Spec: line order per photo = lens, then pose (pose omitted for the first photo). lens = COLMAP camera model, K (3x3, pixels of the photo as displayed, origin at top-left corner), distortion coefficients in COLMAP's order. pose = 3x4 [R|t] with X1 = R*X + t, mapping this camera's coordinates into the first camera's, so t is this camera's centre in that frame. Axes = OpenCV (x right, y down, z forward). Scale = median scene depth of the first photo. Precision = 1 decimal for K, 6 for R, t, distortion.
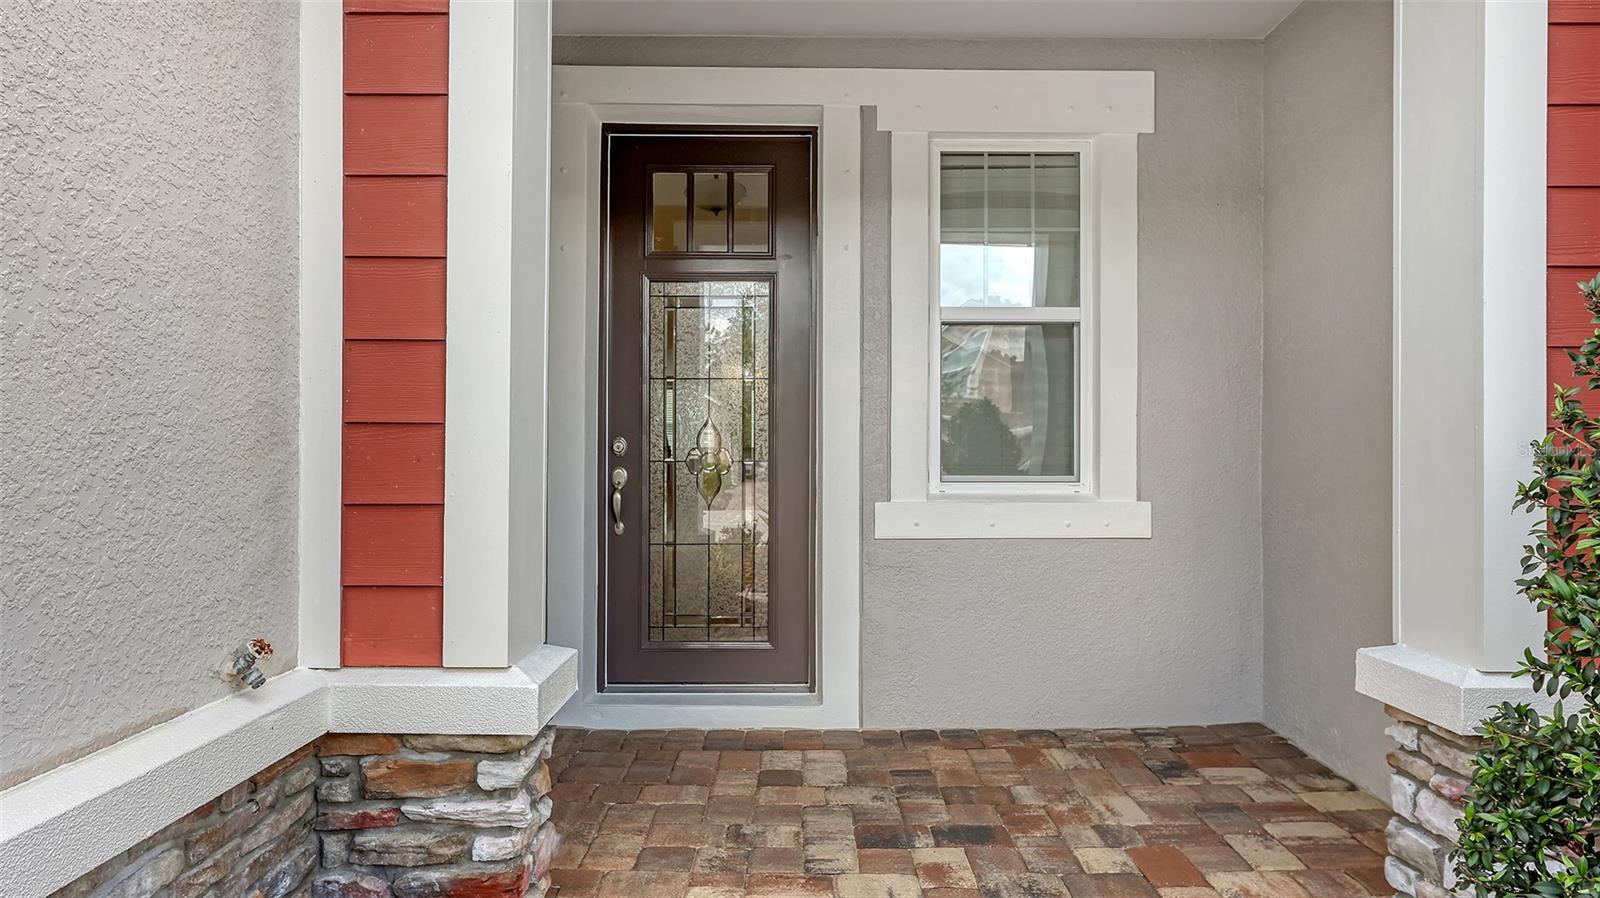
lens RADIAL K [[939.6, 0, 801.8], [0, 939.6, 450.5], [0, 0, 1]] dist [0.006541, 0.001047]
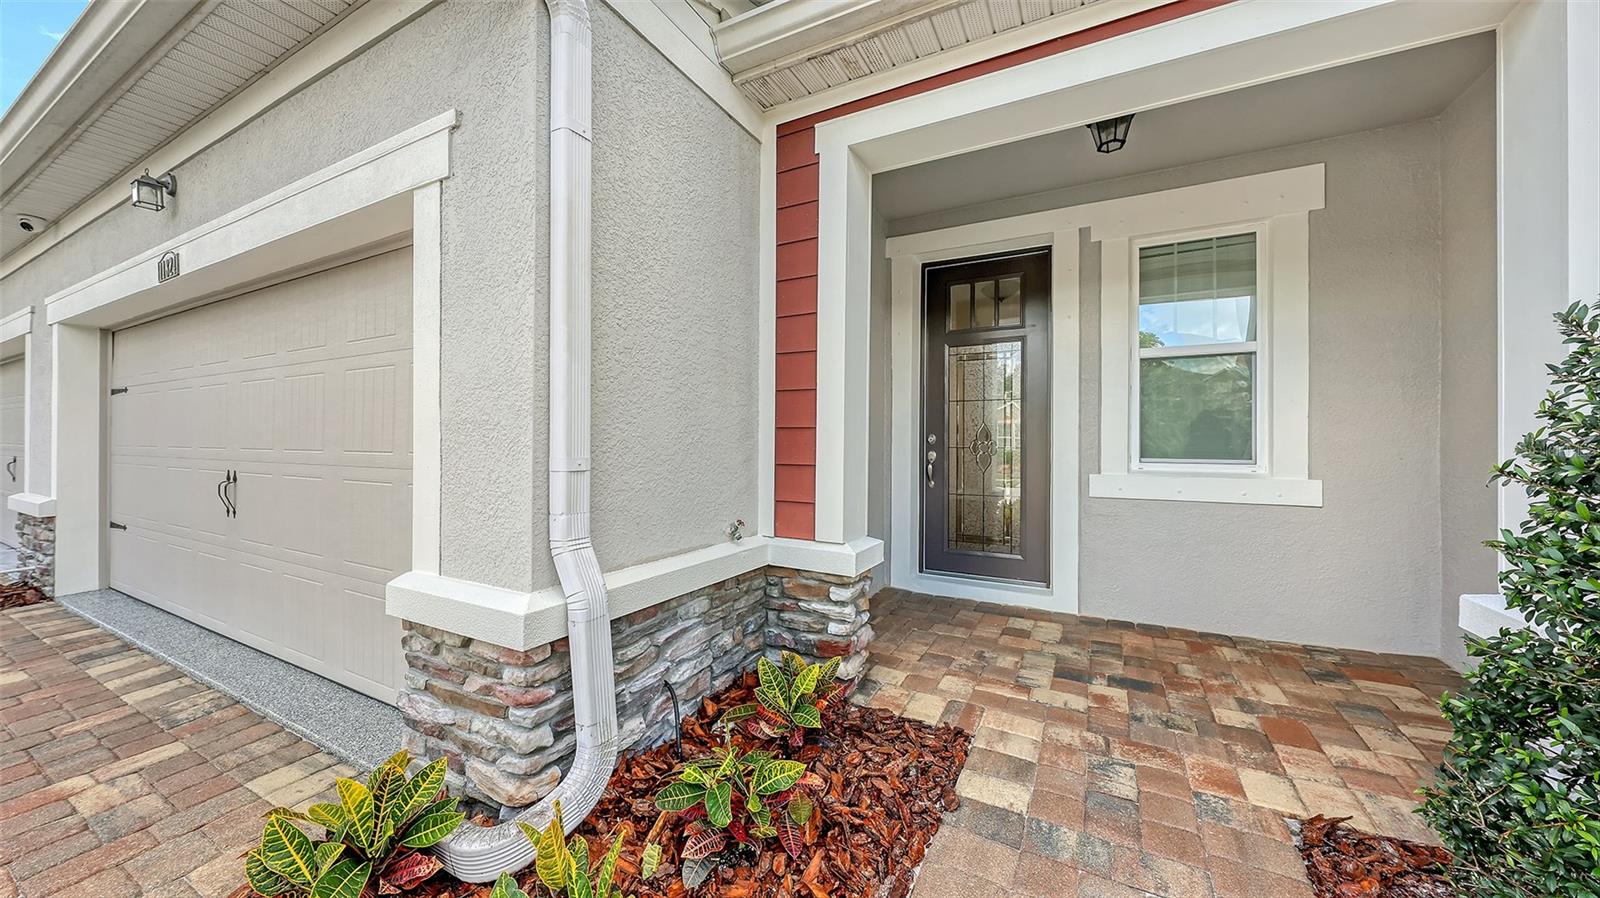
lens RADIAL K [[555.9, 0, 799.0], [0, 555.9, 441.6], [0, 0, 1]] dist [0.003311, -0.001208]
pose [[0.878040, 0.001478, -0.478585, 0.109396], [-0.002714, 0.999995, -0.001891, 0.003251], [0.478580, 0.002960, 0.878039, -0.076471]]
